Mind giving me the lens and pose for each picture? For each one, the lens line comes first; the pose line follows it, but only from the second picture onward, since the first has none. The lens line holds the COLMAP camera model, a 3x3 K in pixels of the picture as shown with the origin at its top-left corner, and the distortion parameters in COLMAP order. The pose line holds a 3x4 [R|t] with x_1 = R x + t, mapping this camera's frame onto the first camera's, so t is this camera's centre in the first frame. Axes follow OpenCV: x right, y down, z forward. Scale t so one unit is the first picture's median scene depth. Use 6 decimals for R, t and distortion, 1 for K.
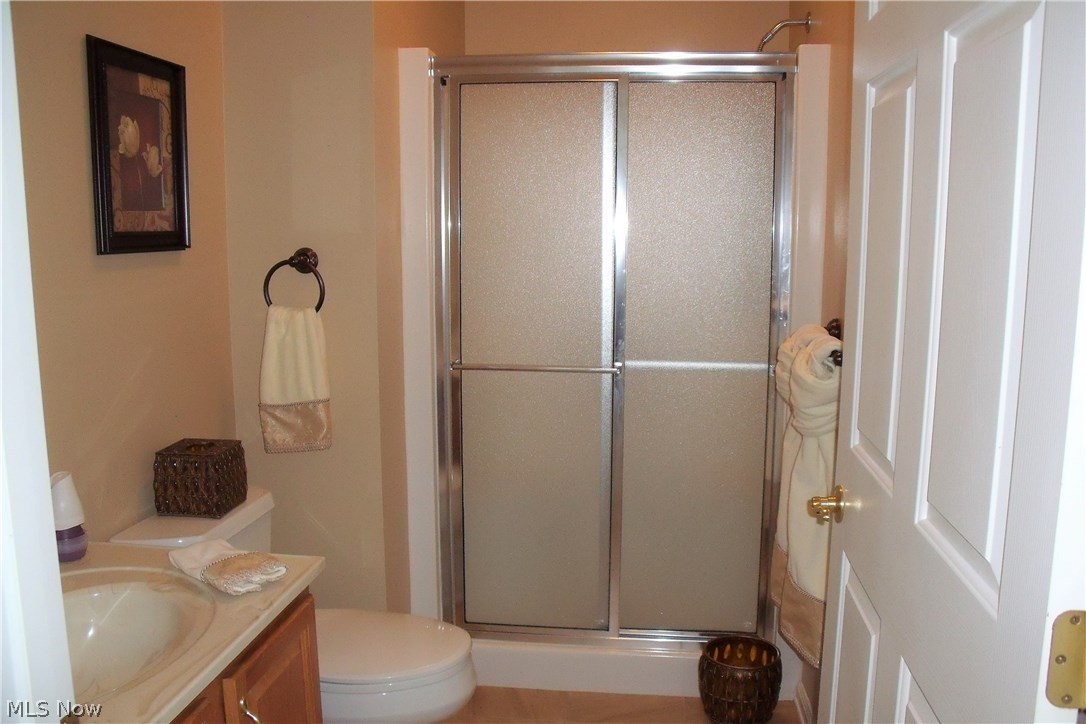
lens RADIAL K [[954.0, 0, 546.6], [0, 954.0, 372.0], [0, 0, 1]] dist [-0.156823, 0.061386]
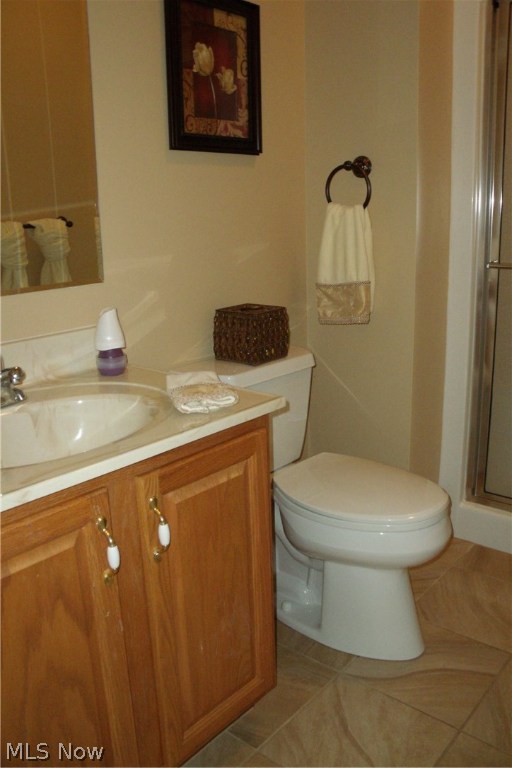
lens RADIAL K [[674.7, 0, 257.7], [0, 674.7, 375.6], [0, 0, 1]] dist [-0.156823, 0.061386]
pose [[0.838662, 0.118926, -0.531510, 0.130770], [-0.063777, 0.990600, 0.121016, 0.059314], [0.540905, -0.067593, 0.838363, 0.239730]]
